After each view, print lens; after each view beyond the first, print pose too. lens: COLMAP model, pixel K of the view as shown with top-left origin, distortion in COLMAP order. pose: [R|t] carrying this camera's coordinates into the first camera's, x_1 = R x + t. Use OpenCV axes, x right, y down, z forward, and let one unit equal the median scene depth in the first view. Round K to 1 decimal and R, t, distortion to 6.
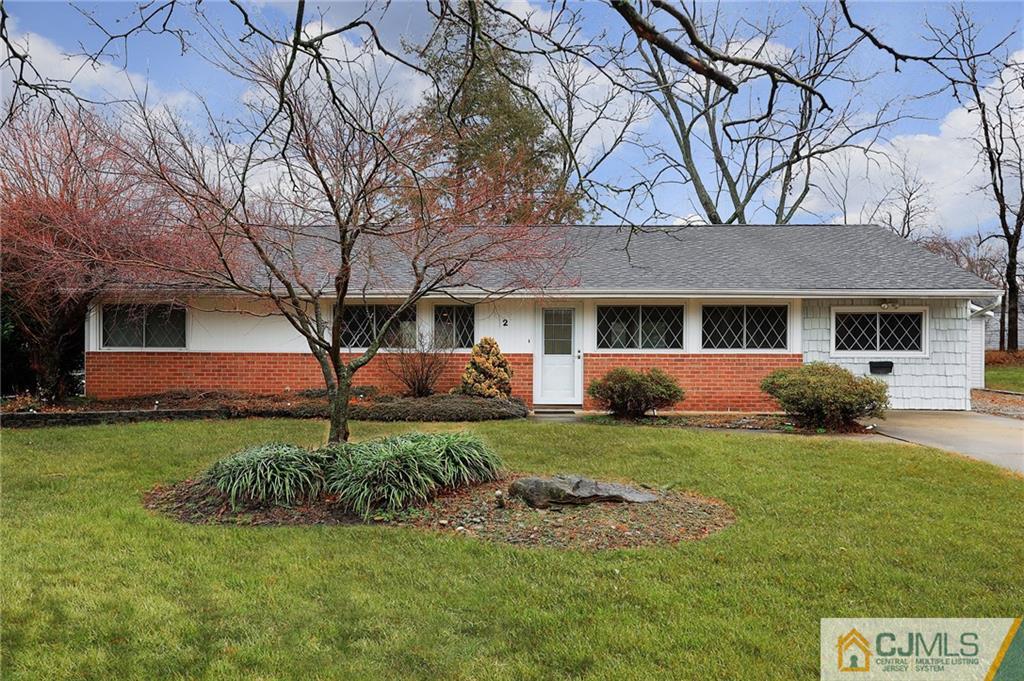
lens RADIAL K [[880.0, 0, 516.8], [0, 880.0, 343.7], [0, 0, 1]] dist [0.010784, -0.001143]
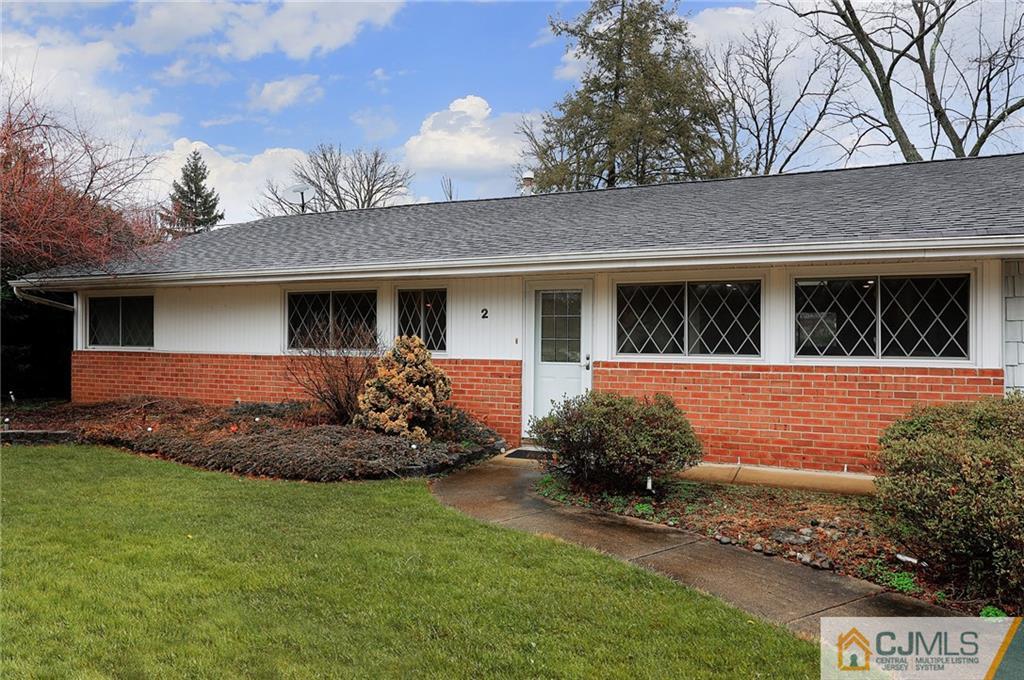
lens RADIAL K [[720.9, 0, 507.8], [0, 720.9, 324.5], [0, 0, 1]] dist [-0.003811, 0.002089]
pose [[0.932994, -0.004897, -0.359859, 0.203619], [-0.000701, 0.999881, -0.015424, -0.007078], [0.359891, 0.014643, 0.932879, 0.501132]]
